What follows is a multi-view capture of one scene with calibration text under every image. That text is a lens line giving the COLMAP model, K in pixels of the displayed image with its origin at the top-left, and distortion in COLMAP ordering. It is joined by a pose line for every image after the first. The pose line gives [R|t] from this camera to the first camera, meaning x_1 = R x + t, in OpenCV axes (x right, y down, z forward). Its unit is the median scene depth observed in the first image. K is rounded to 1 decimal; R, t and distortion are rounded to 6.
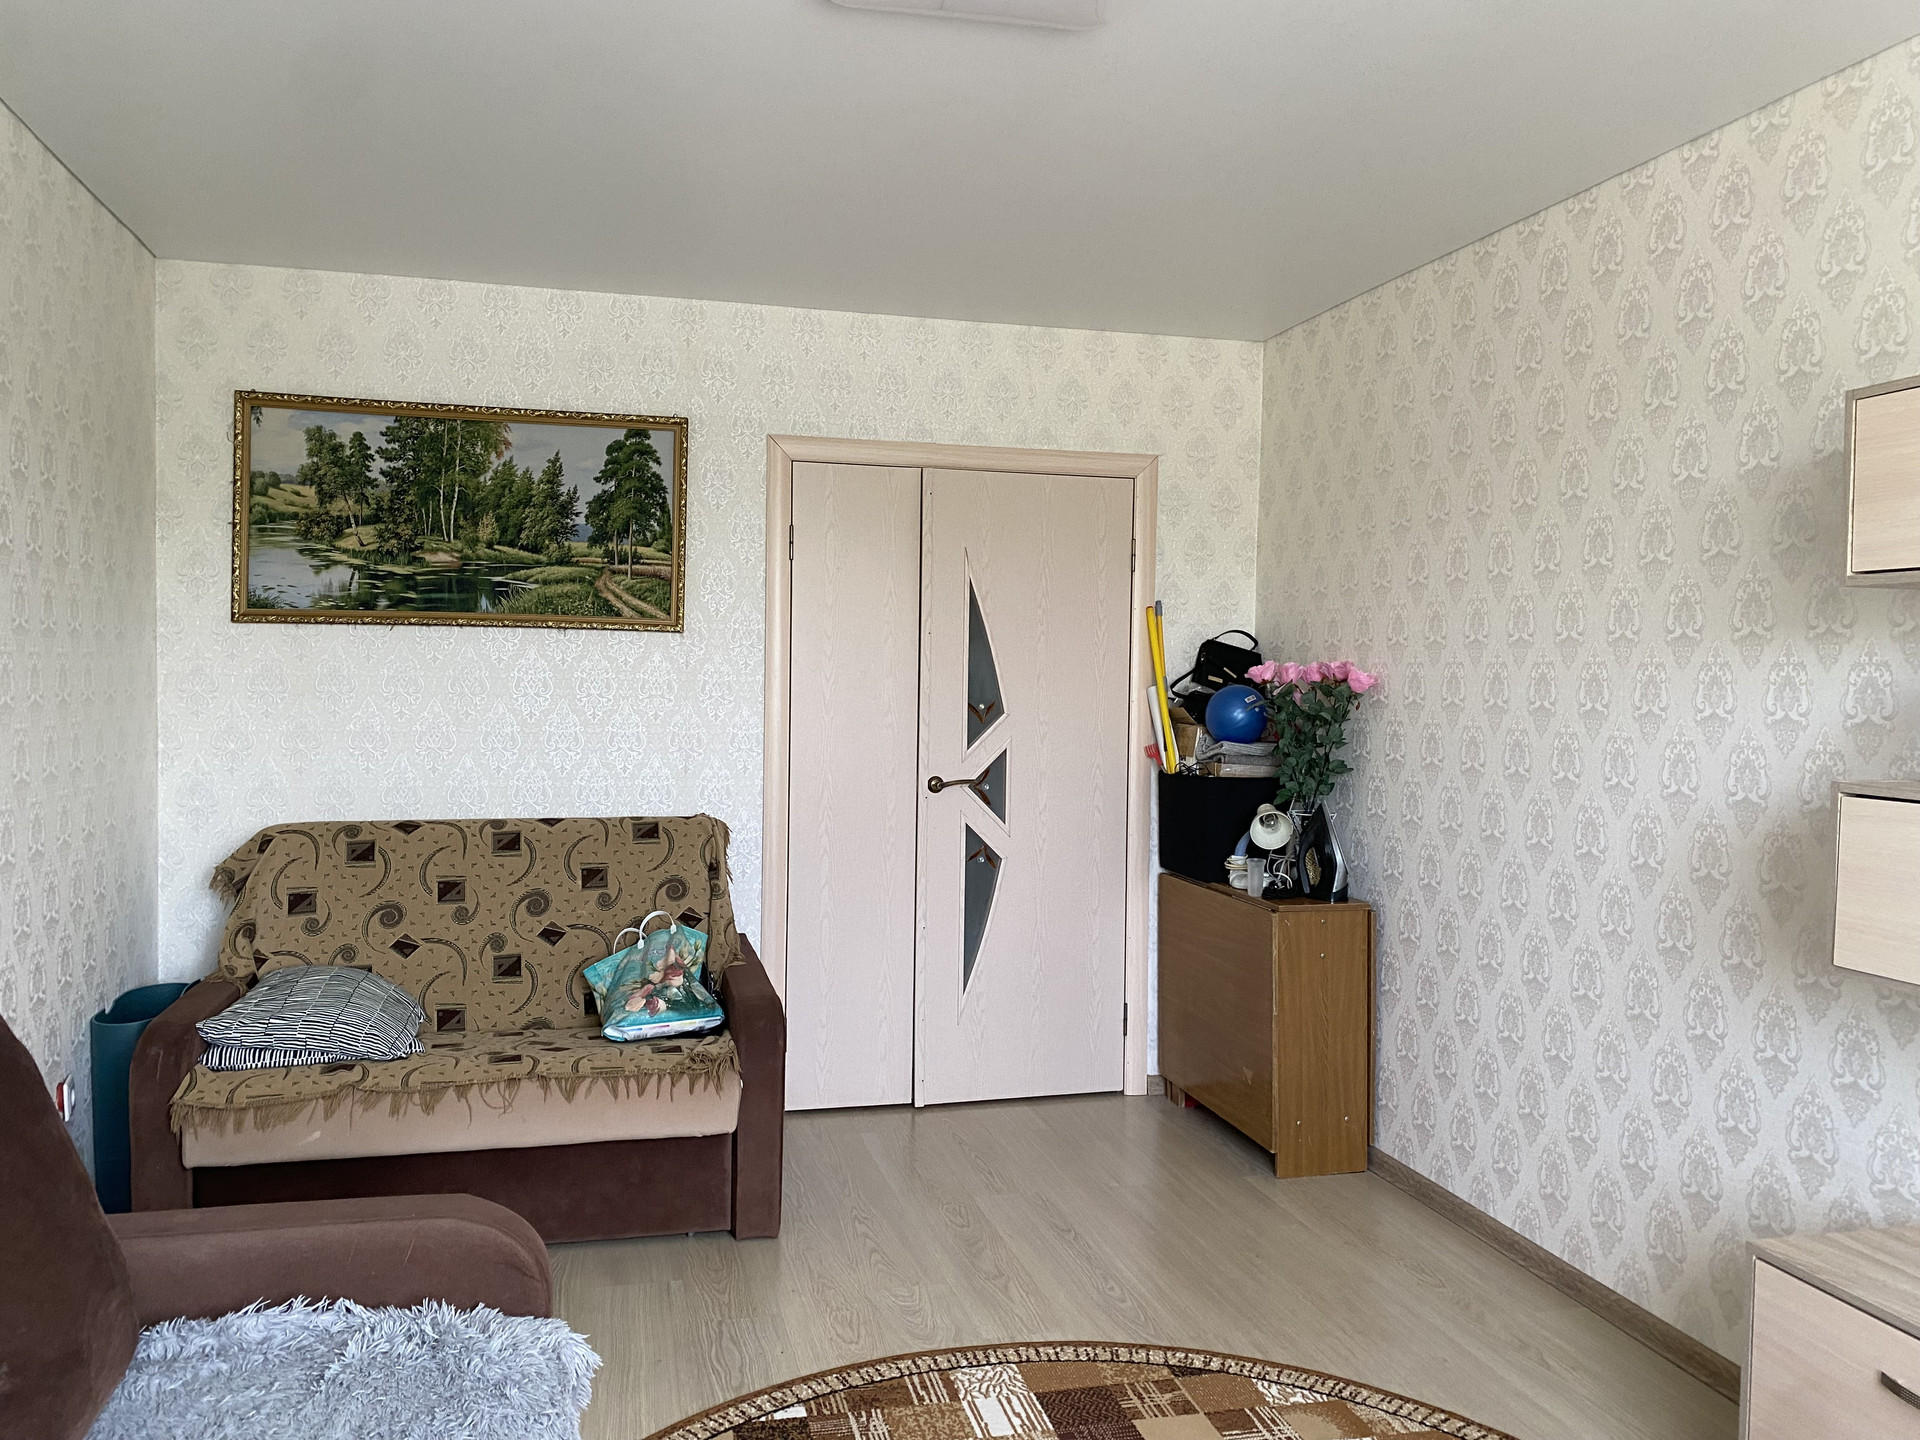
lens RADIAL K [[1473.2, 0, 969.2], [0, 1473.2, 721.8], [0, 0, 1]] dist [0.025763, -0.022602]
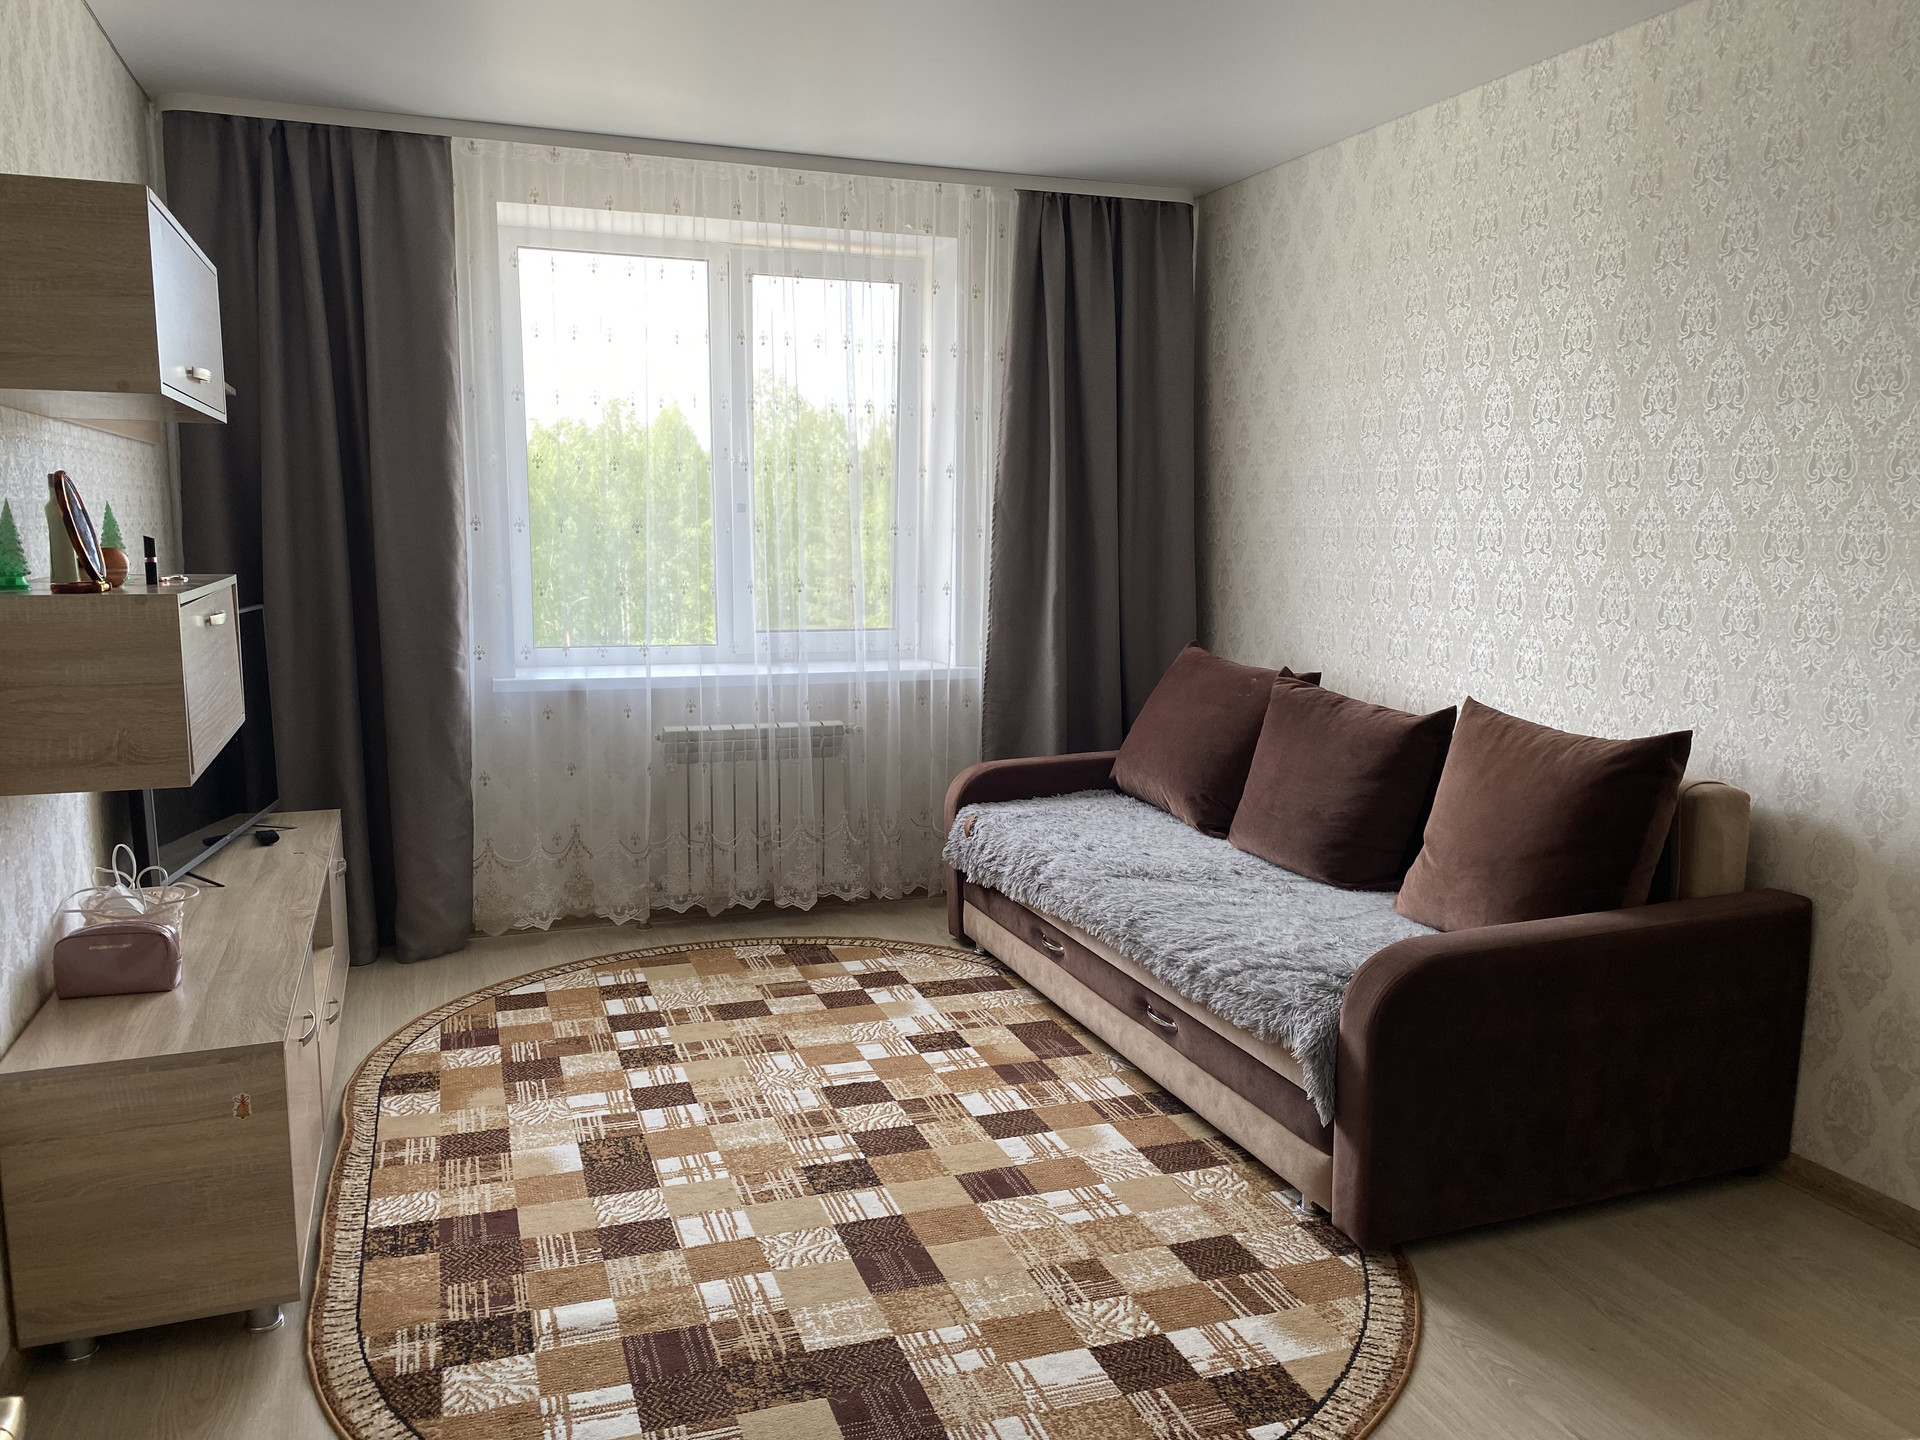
lens RADIAL K [[1473.2, 0, 969.2], [0, 1473.2, 721.8], [0, 0, 1]] dist [0.025763, -0.022602]
pose [[-0.994812, -0.011196, -0.101116, 0.113042], [-0.028420, 0.984940, 0.170545, -0.045824], [0.097684, 0.172534, -0.980148, 1.493088]]
